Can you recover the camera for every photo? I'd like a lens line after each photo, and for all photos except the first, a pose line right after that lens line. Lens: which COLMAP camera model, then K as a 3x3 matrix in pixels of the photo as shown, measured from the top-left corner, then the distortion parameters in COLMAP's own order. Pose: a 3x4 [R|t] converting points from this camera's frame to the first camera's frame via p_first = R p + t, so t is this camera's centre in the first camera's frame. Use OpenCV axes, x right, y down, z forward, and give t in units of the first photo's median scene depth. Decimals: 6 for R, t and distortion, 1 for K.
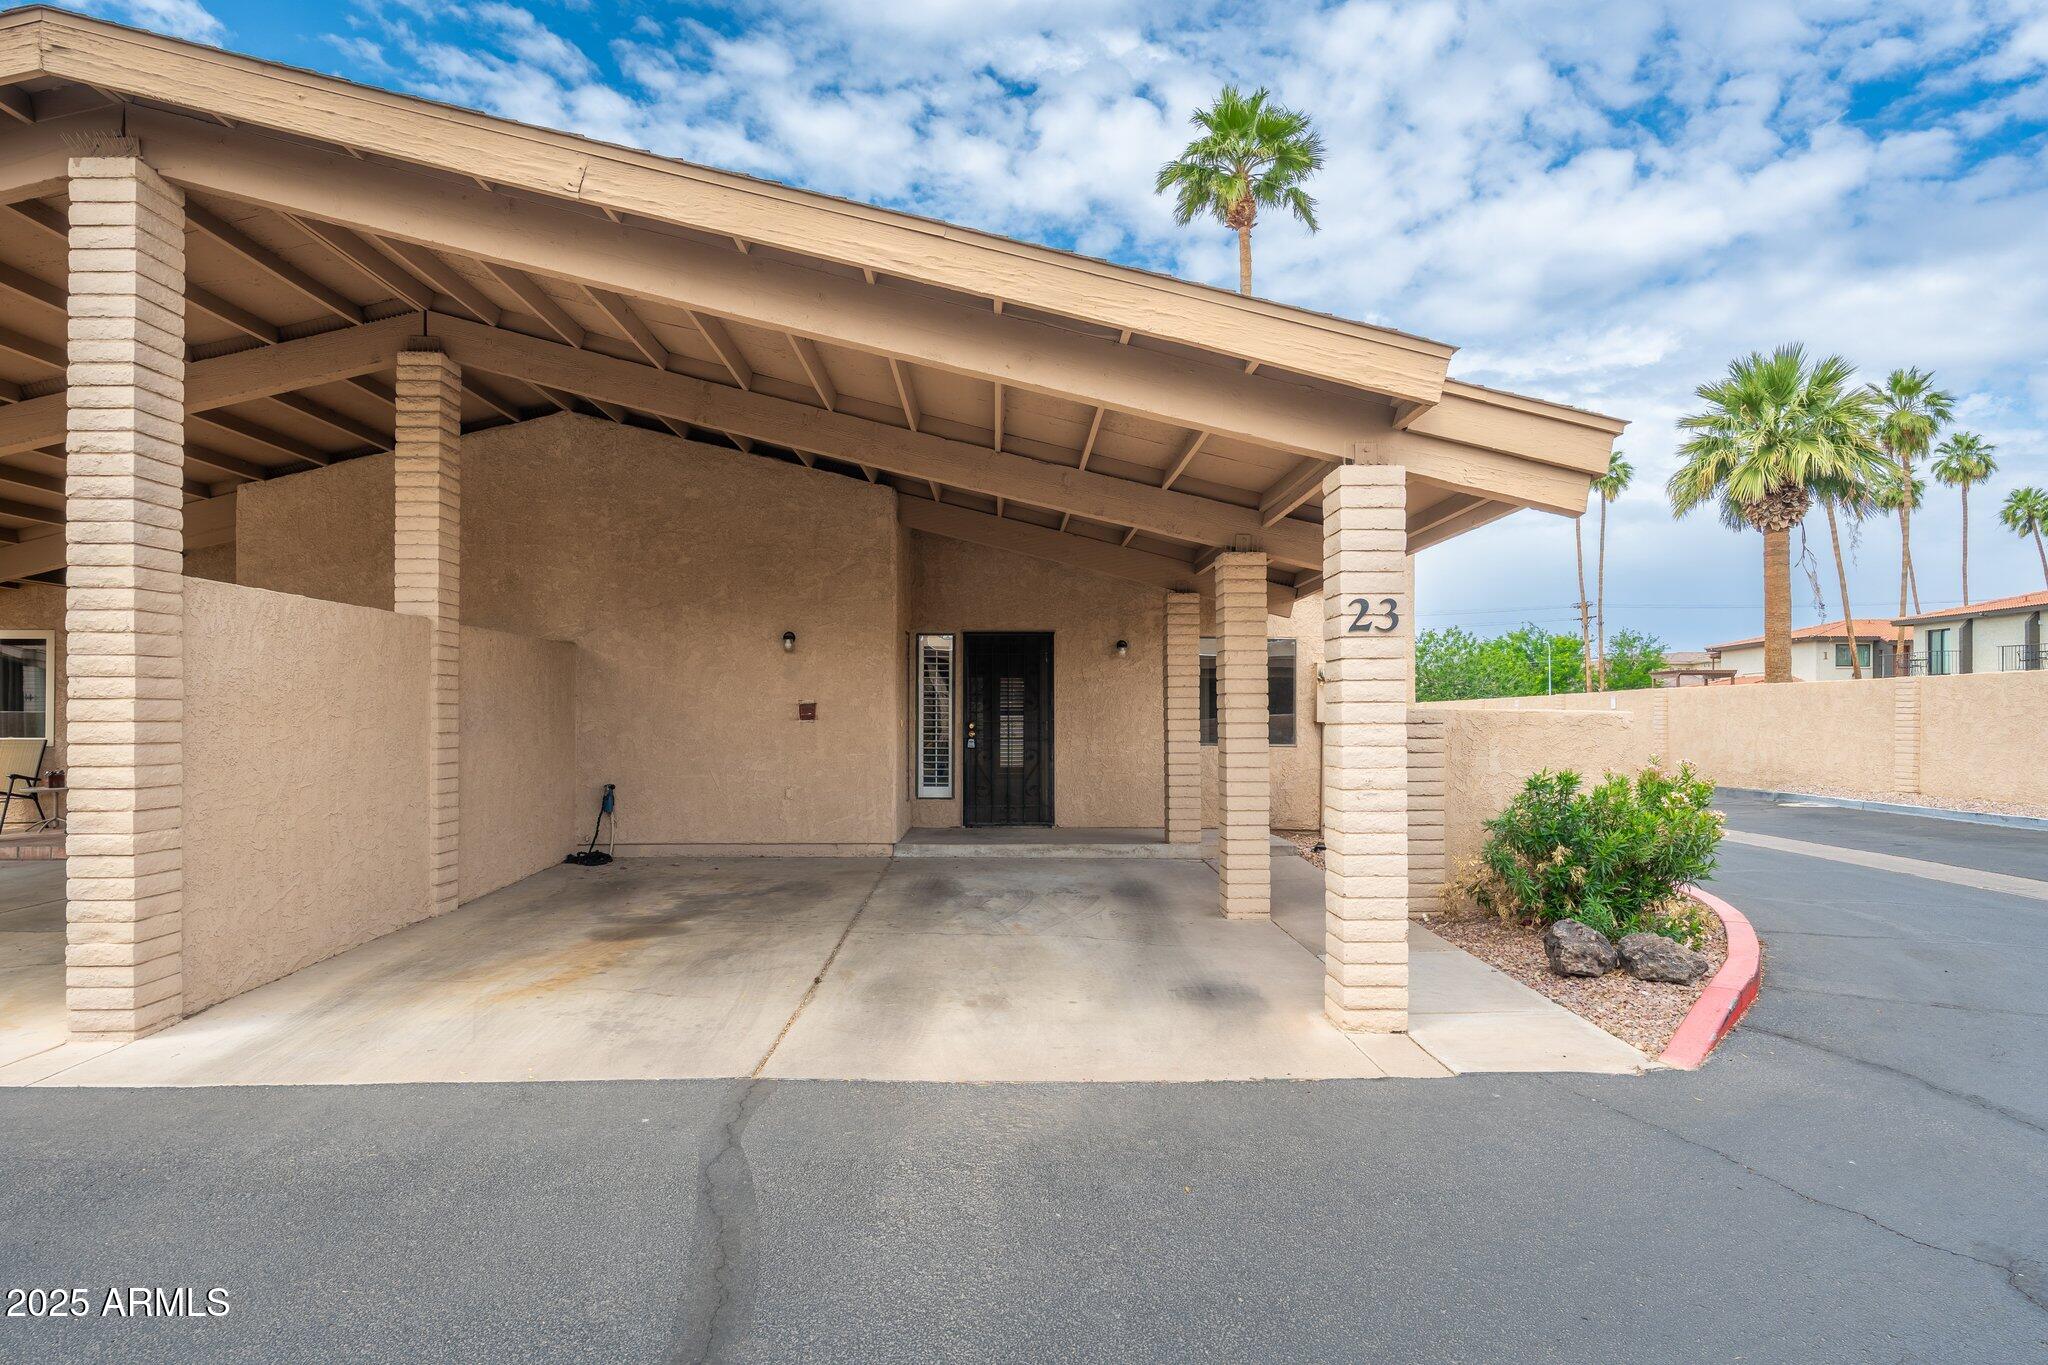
lens RADIAL K [[1135.4, 0, 1025.5], [0, 1135.4, 703.9], [0, 0, 1]] dist [-0.003629, -0.000814]
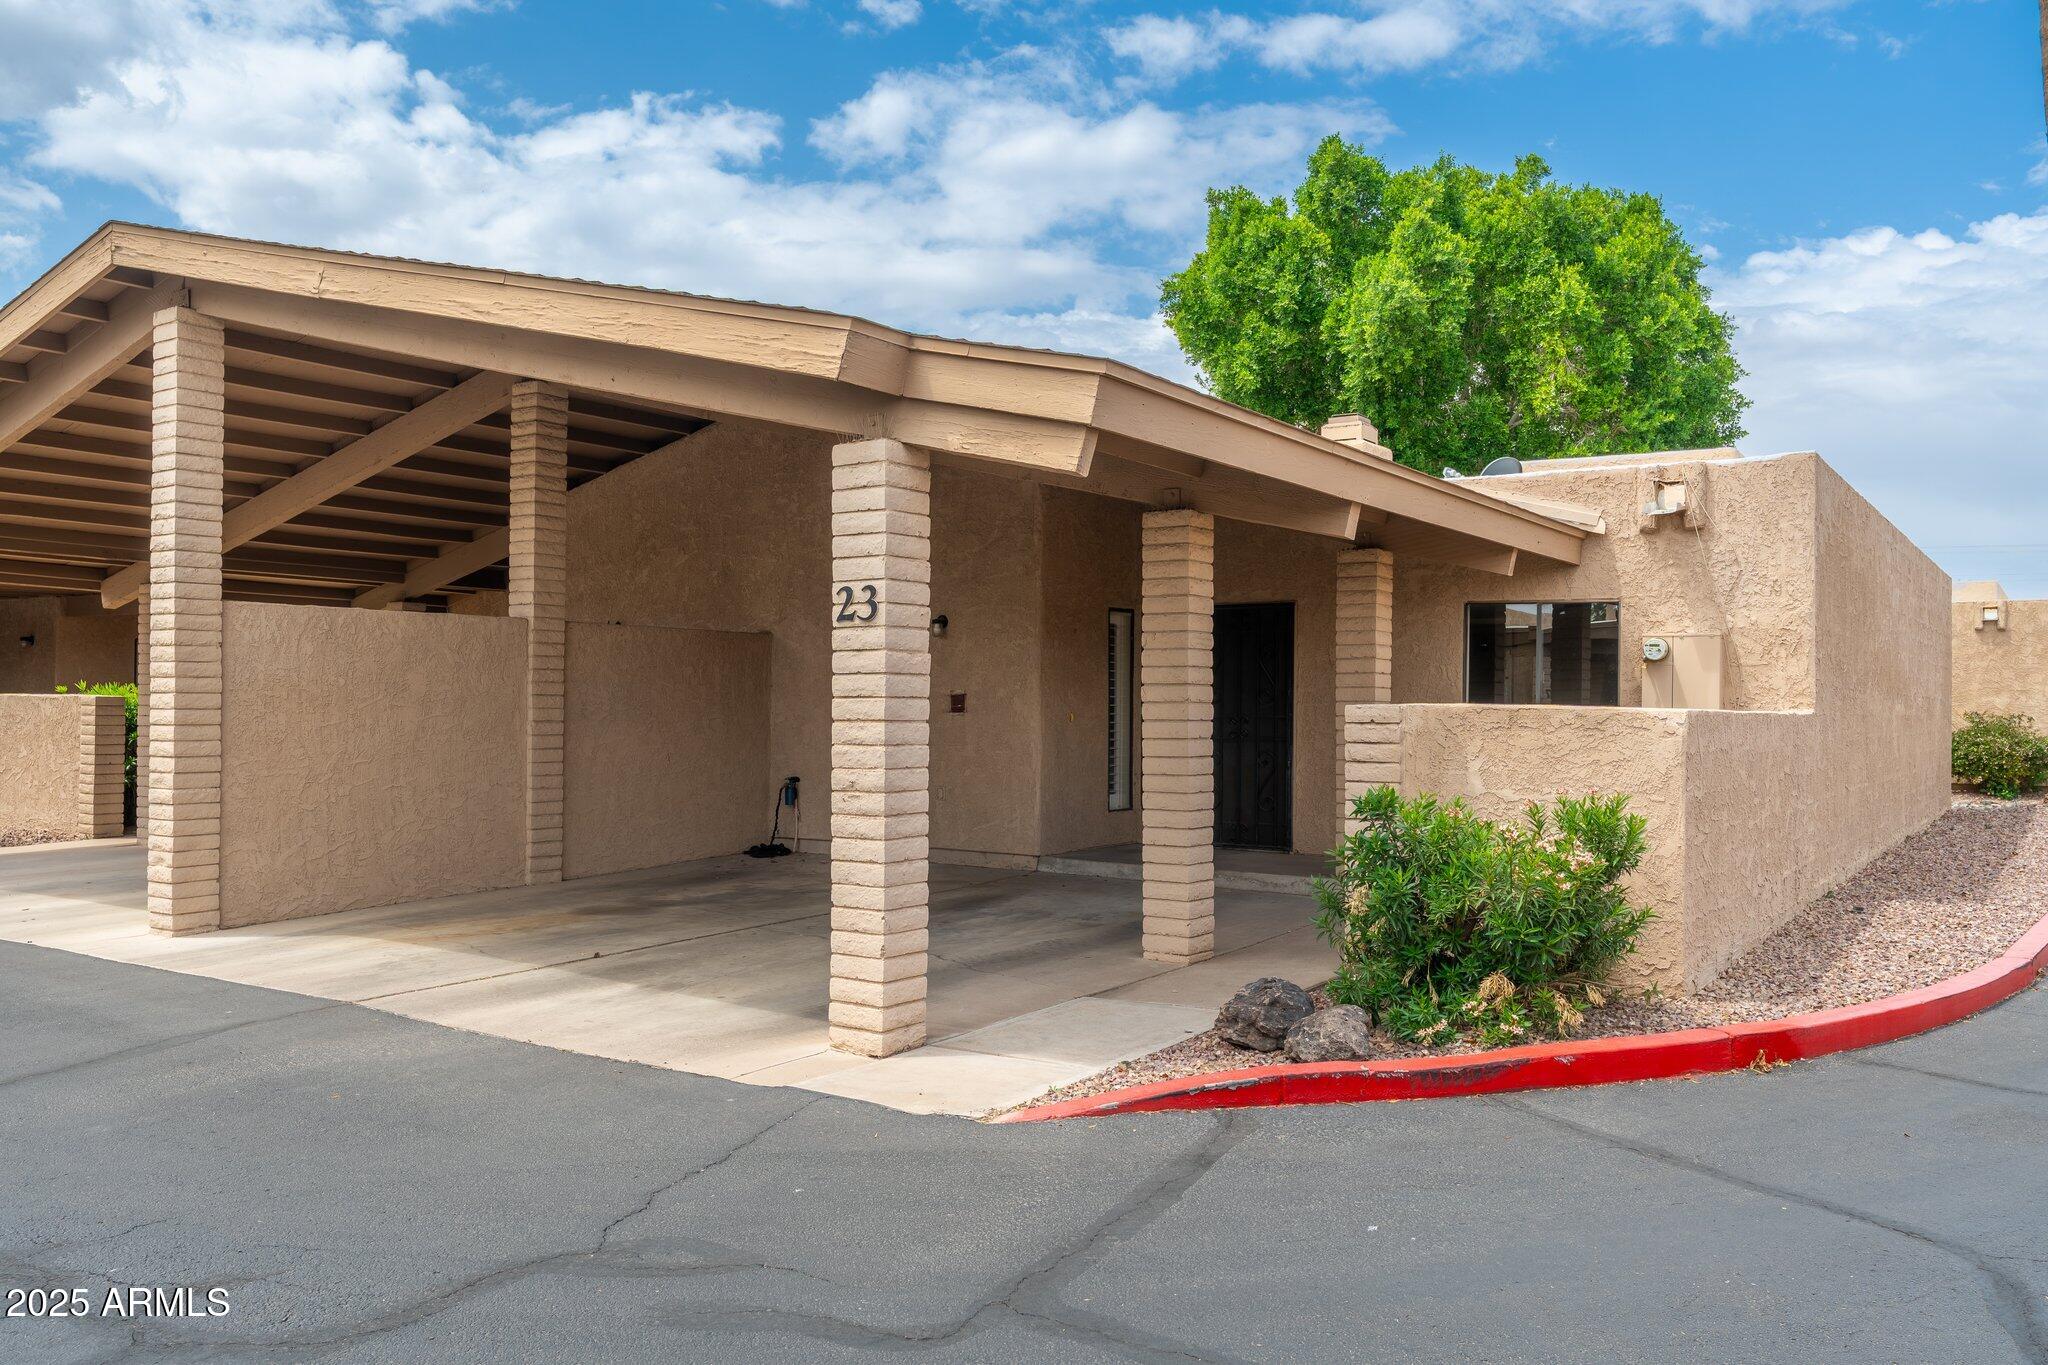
lens RADIAL K [[1571.2, 0, 1022.3], [0, 1571.2, 676.1], [0, 0, 1]] dist [-0.002885, 0.003326]
pose [[0.812333, -0.005406, -0.583168, 1.114855], [0.000318, 0.999961, -0.008826, -0.007094], [0.583193, 0.006984, 0.812303, 0.033297]]
